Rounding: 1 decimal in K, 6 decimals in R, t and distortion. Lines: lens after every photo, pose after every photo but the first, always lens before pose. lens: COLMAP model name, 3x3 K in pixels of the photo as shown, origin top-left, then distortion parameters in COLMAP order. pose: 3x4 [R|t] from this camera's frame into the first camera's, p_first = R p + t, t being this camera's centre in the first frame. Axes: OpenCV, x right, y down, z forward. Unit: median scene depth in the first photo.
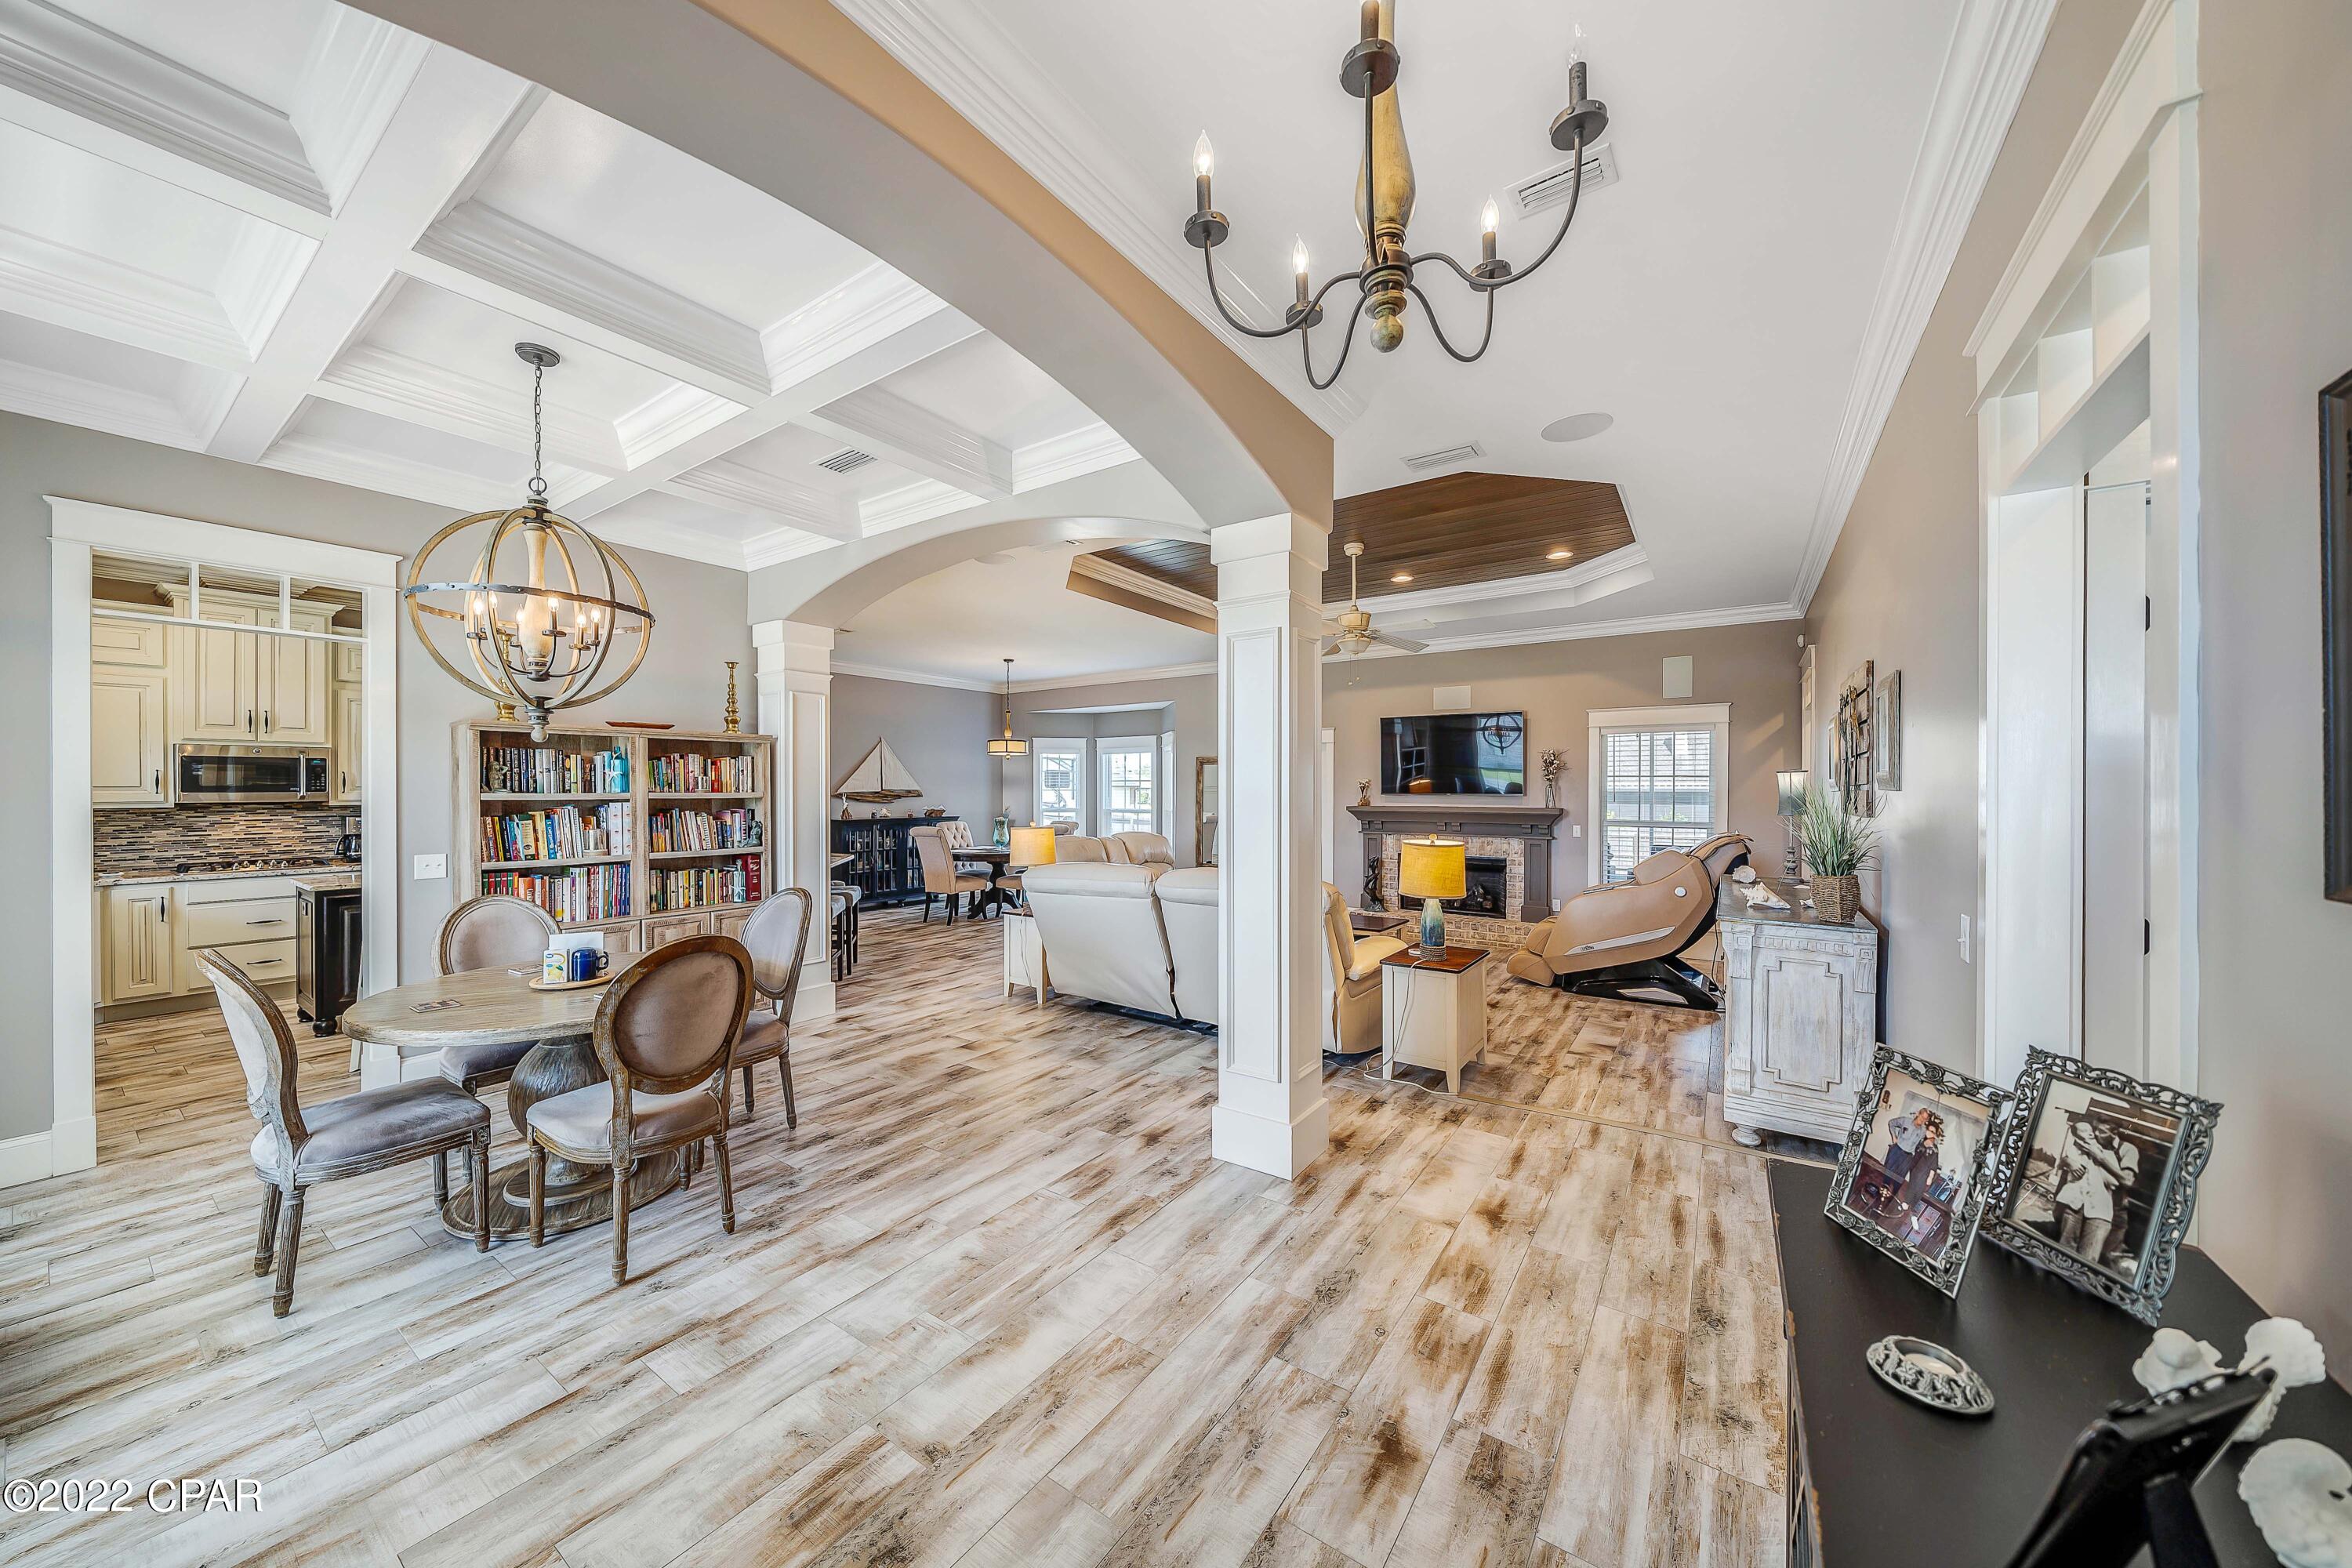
lens RADIAL K [[817.8, 0, 1162.2], [0, 817.8, 788.3], [0, 0, 1]] dist [-0.007544, 0.000297]
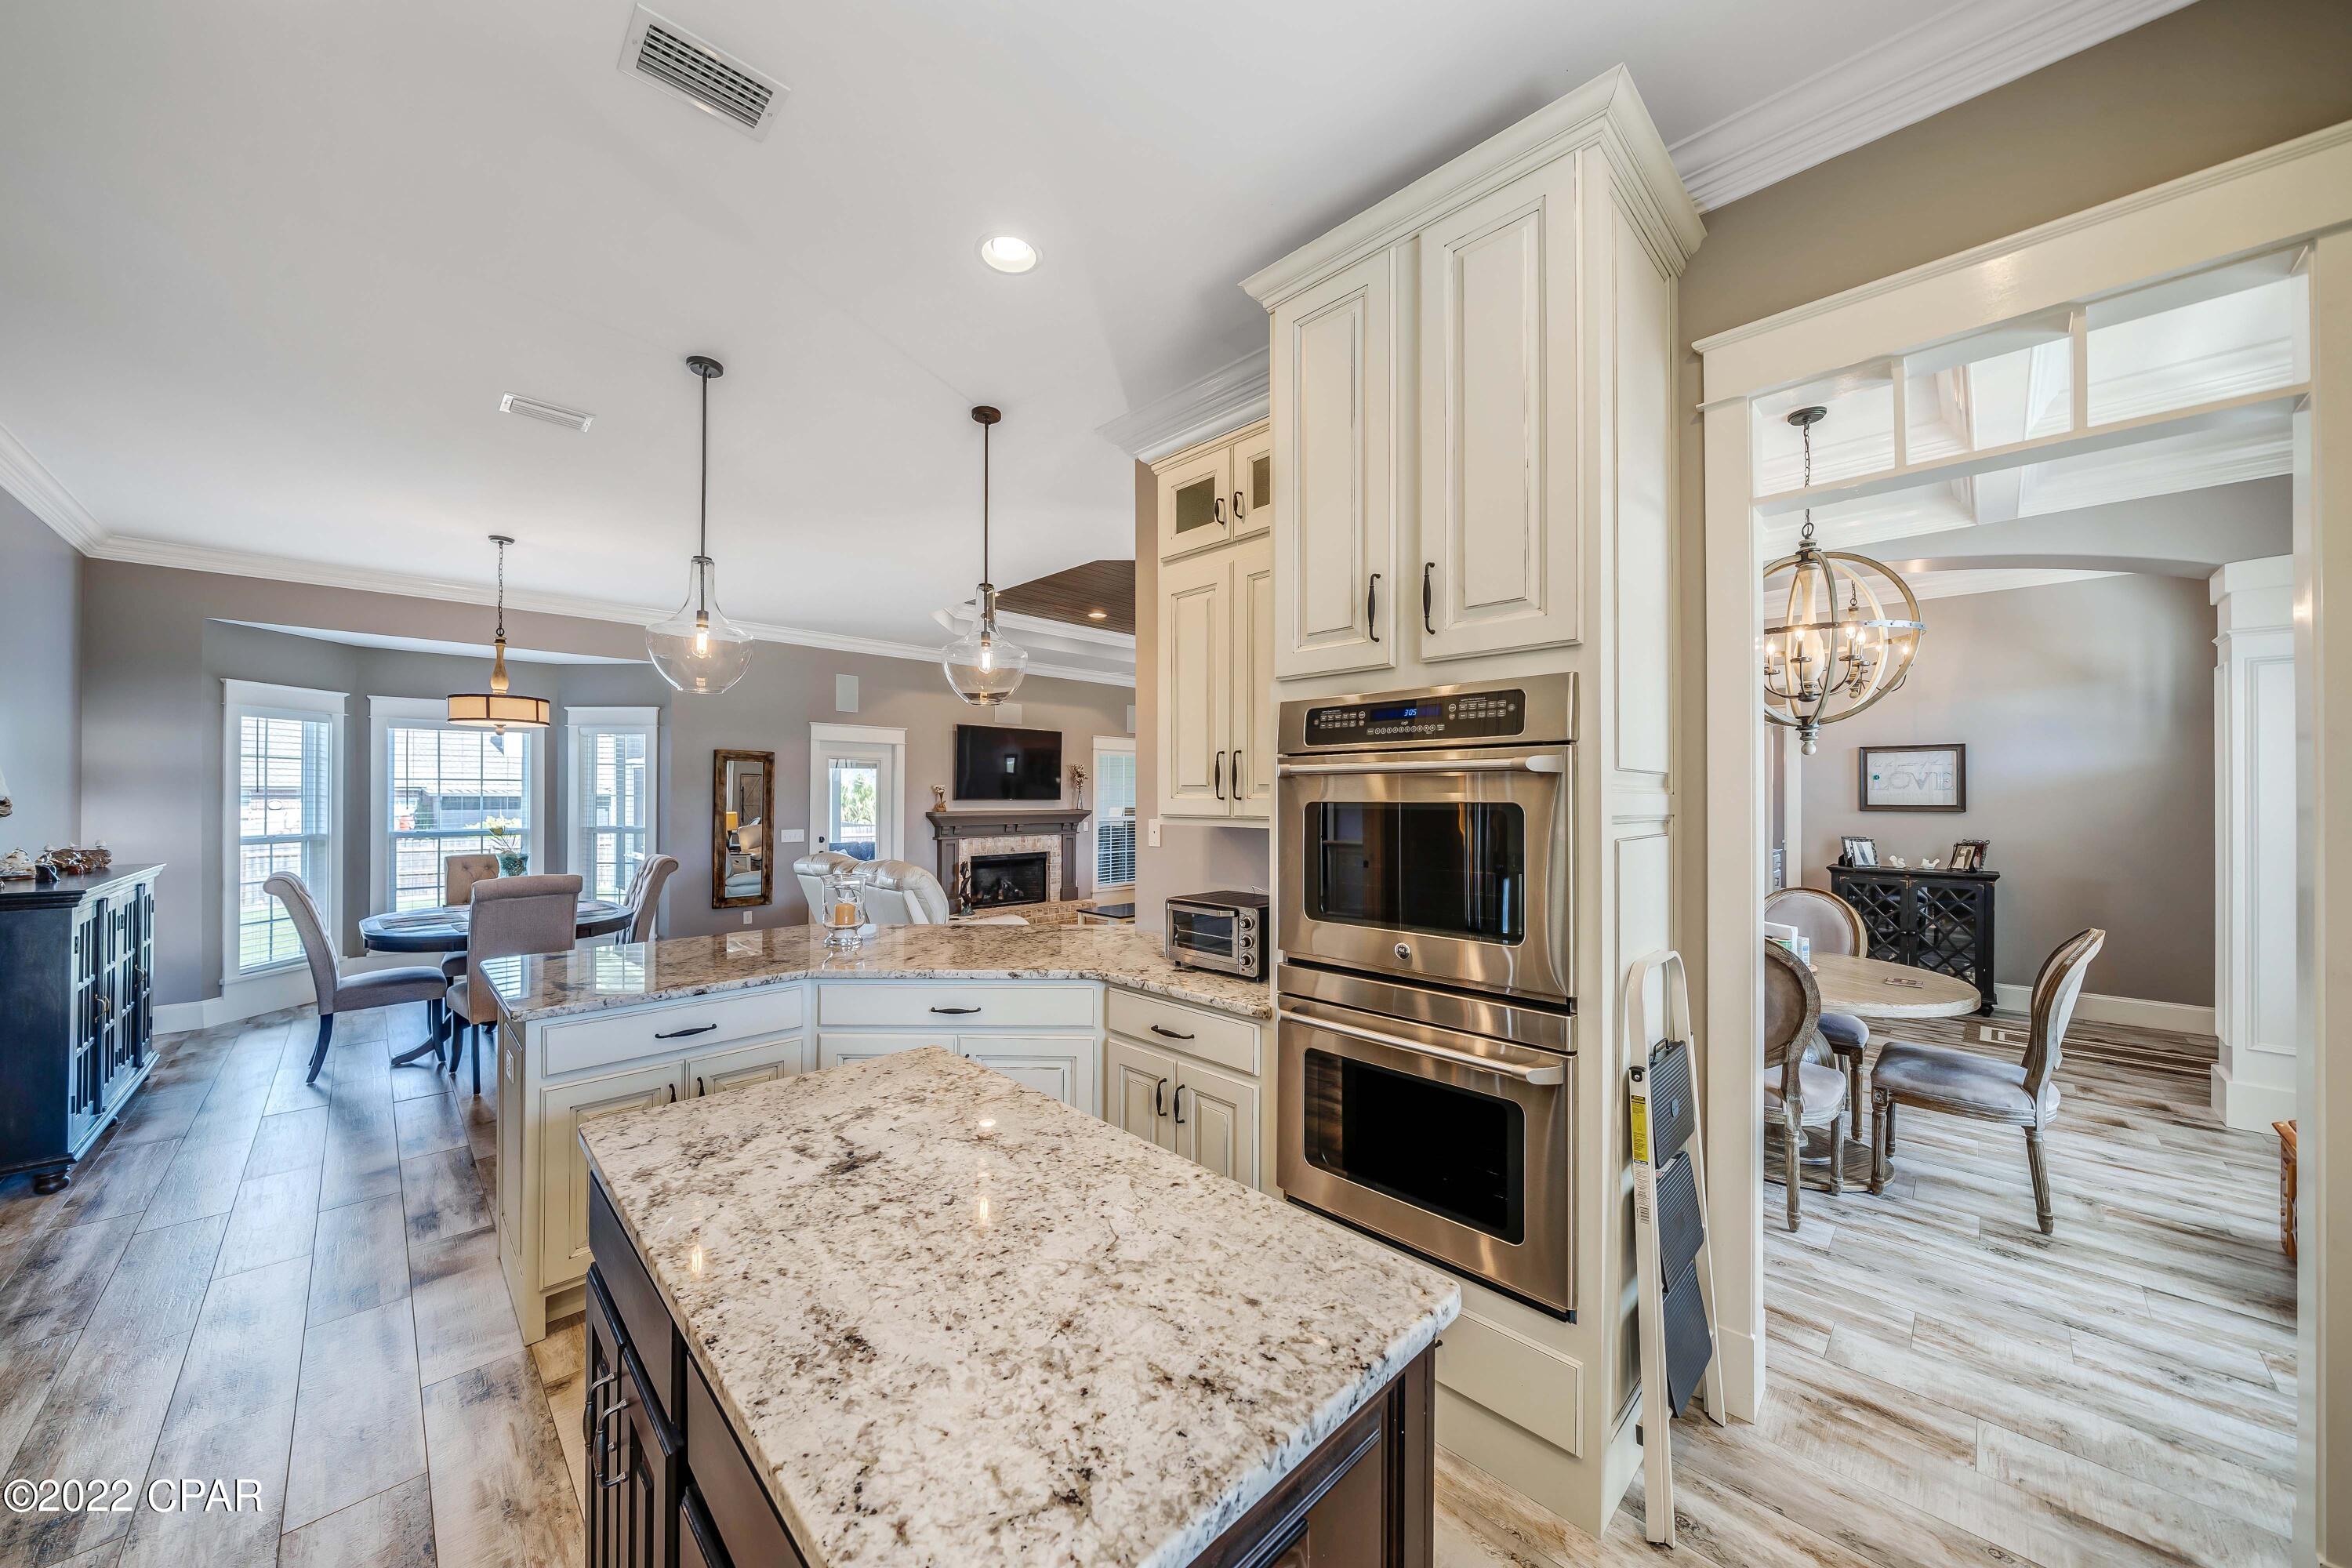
lens RADIAL K [[817.8, 0, 1131.6], [0, 817.8, 785.7], [0, 0, 1]] dist [-0.007544, 0.000297]
pose [[0.205139, 0.010478, 0.978677, -0.727976], [-0.002656, 0.999945, -0.010149, -0.000136], [-0.978729, -0.000518, 0.205156, 0.627528]]
